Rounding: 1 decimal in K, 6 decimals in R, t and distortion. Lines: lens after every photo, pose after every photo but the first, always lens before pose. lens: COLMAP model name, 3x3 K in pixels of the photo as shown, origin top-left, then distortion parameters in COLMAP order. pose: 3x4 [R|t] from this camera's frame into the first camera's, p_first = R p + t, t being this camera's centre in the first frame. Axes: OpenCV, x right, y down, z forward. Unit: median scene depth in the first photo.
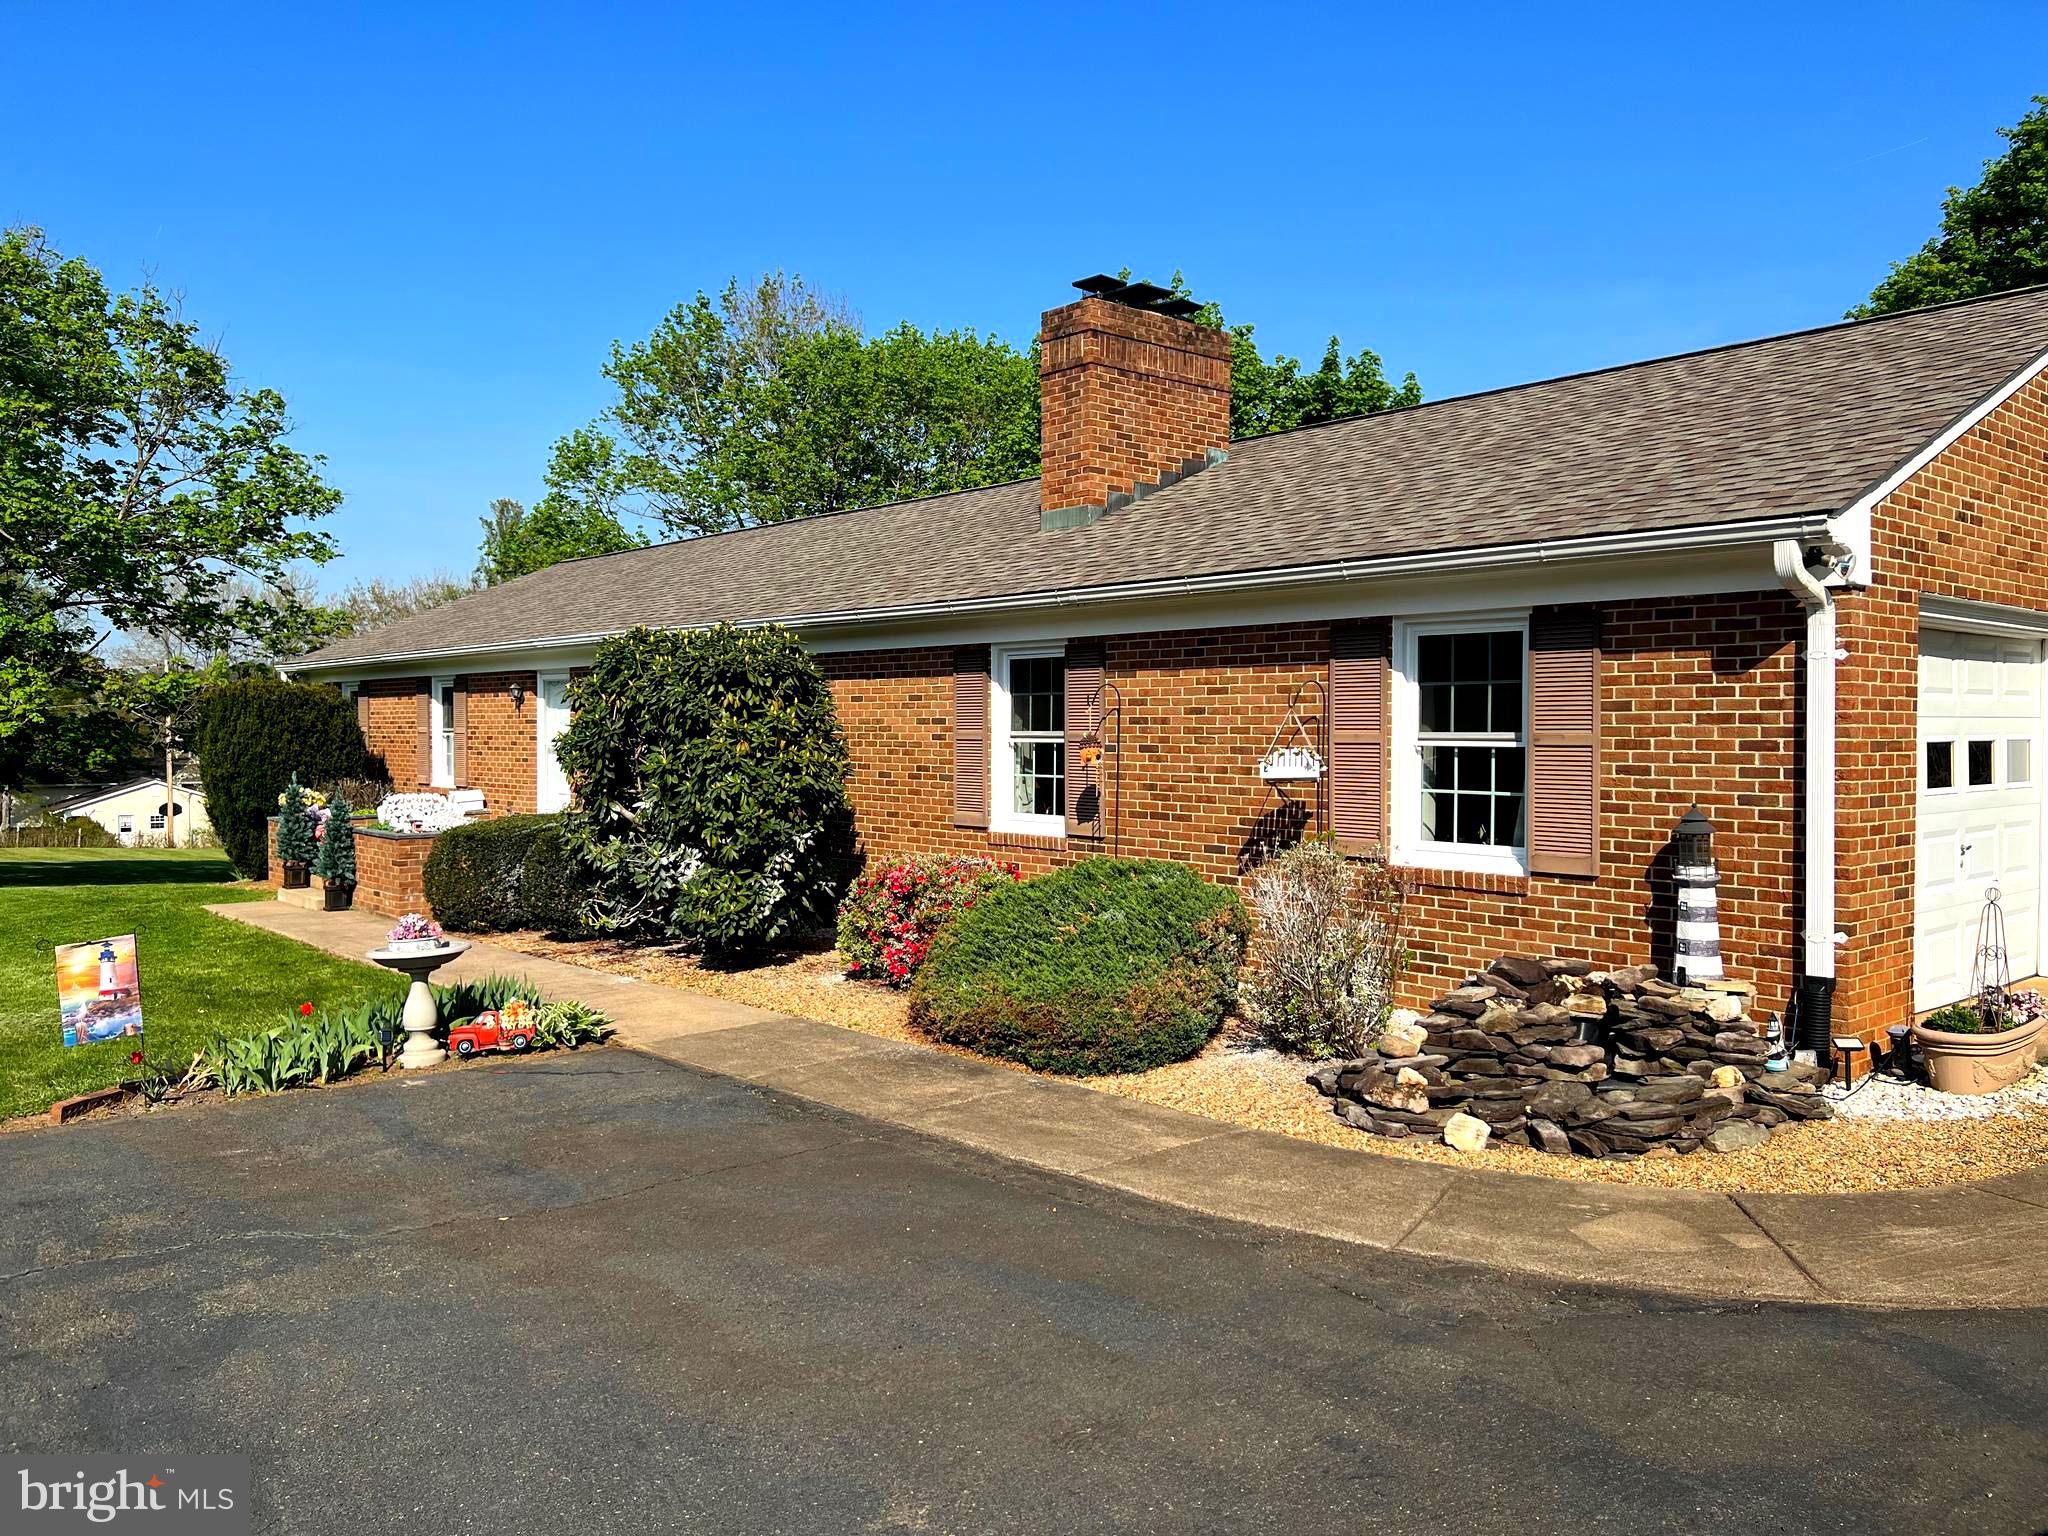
lens RADIAL K [[1674.5, 0, 1026.1], [0, 1674.5, 766.2], [0, 0, 1]] dist [0.032619, -0.017494]
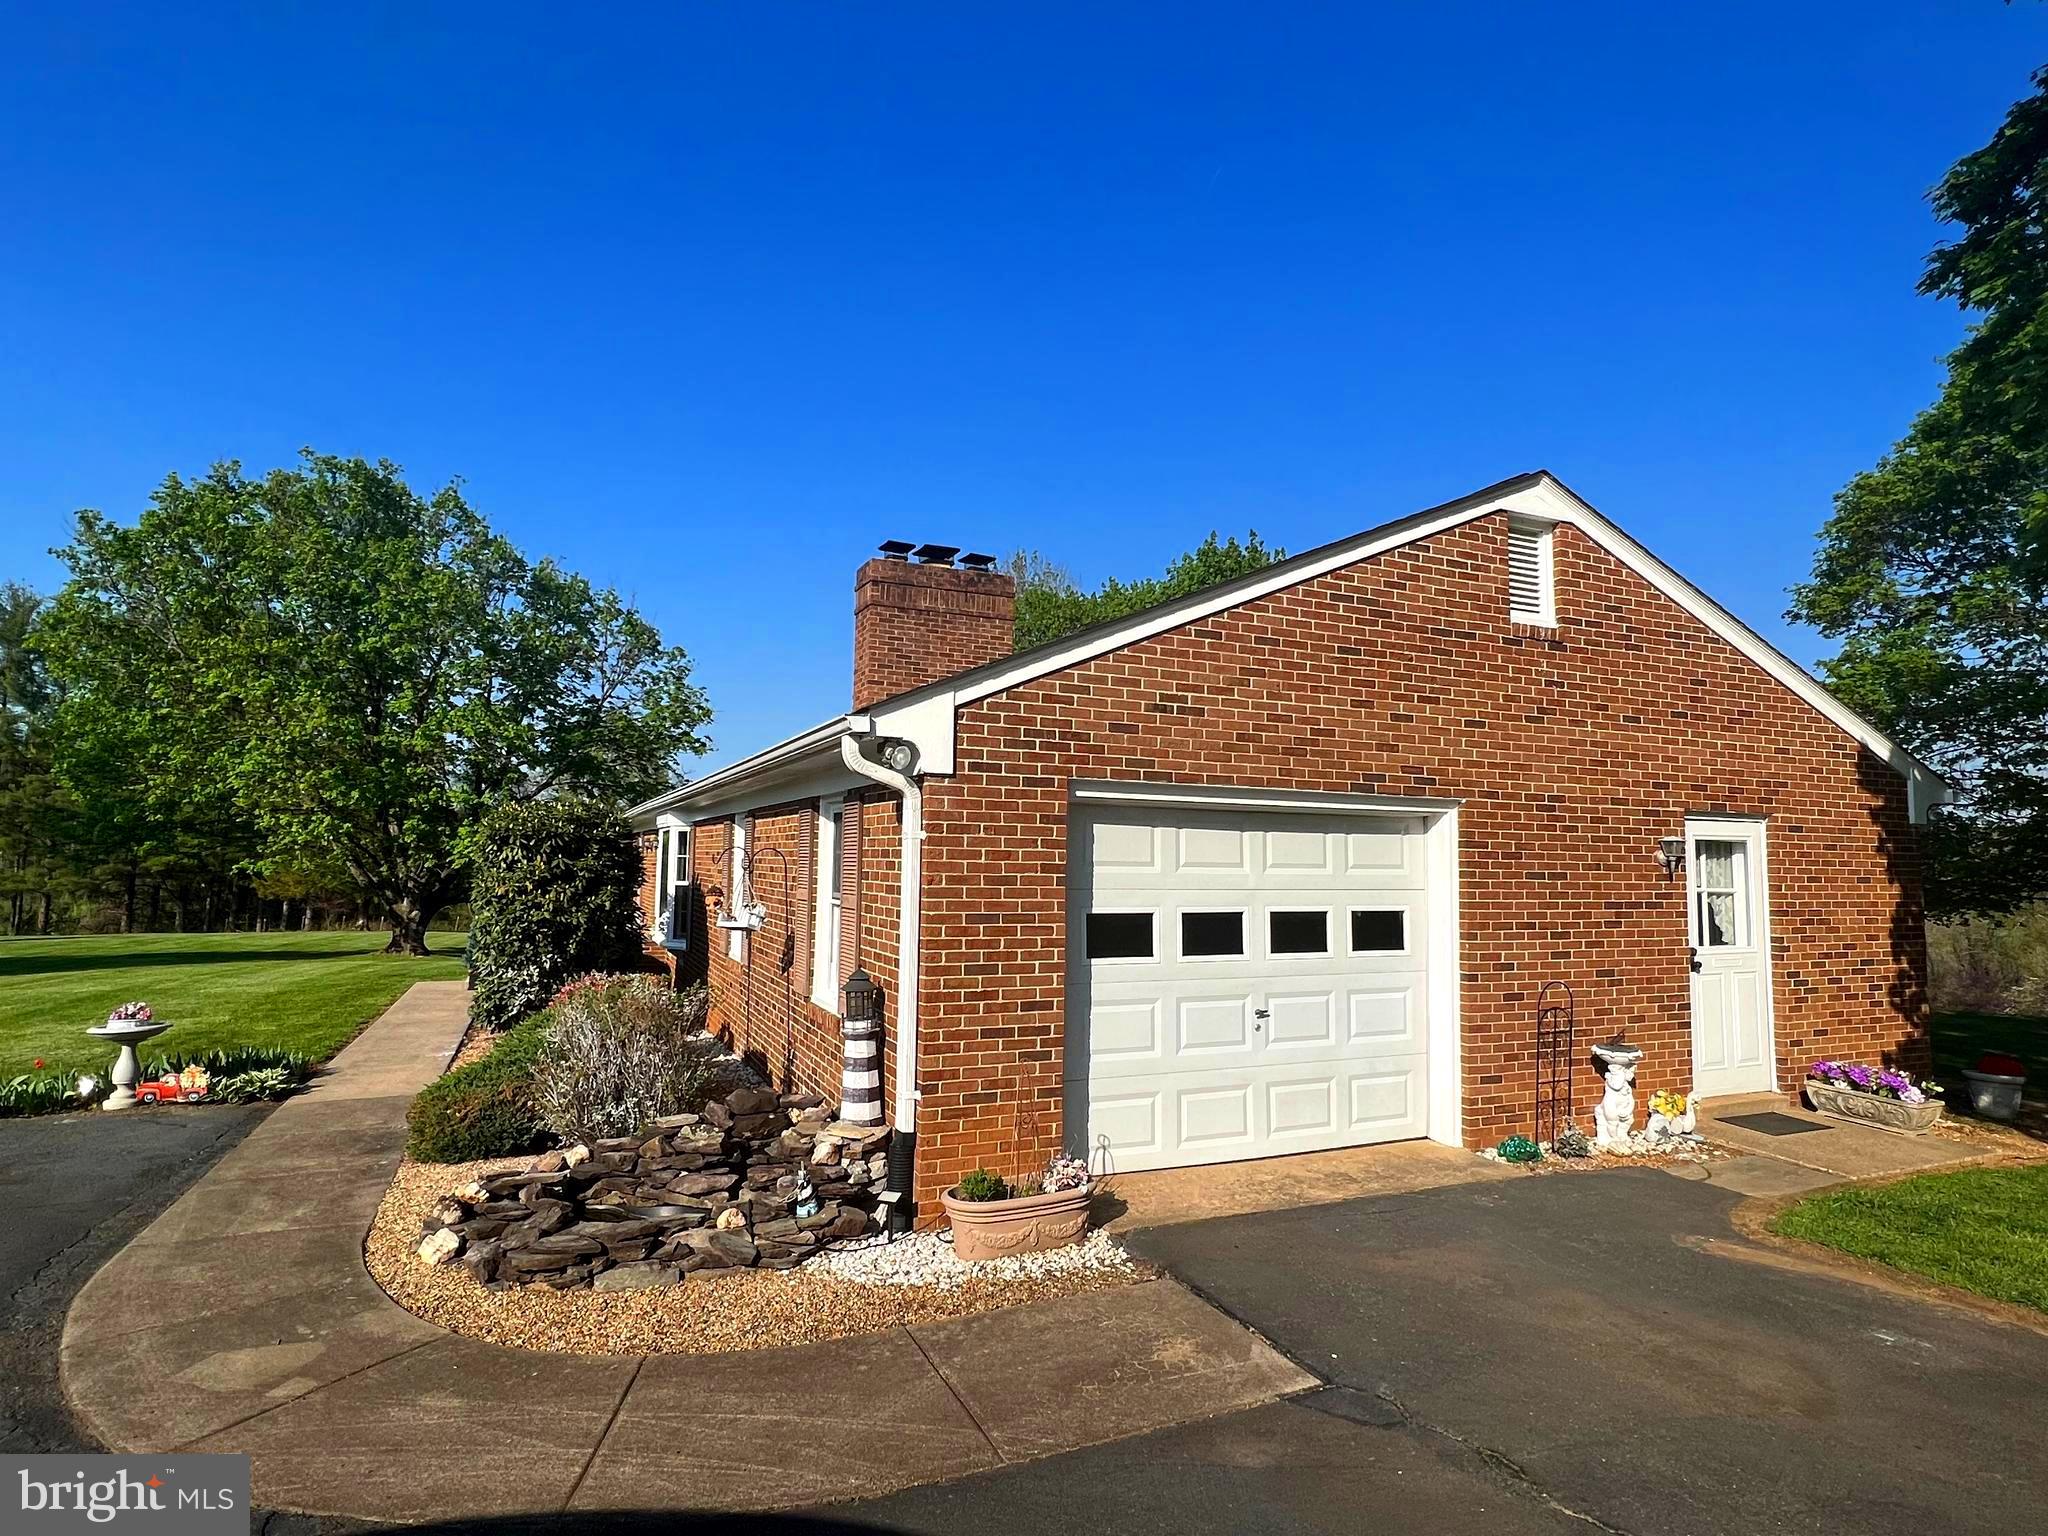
lens RADIAL K [[1188.7, 0, 1030.6], [0, 1188.7, 762.9], [0, 0, 1]] dist [0.000283, -0.001664]
pose [[0.950307, -0.011473, -0.311102, 0.714069], [-0.021957, 0.994362, -0.103743, -0.030006], [0.310538, 0.105418, 0.944697, 0.248076]]
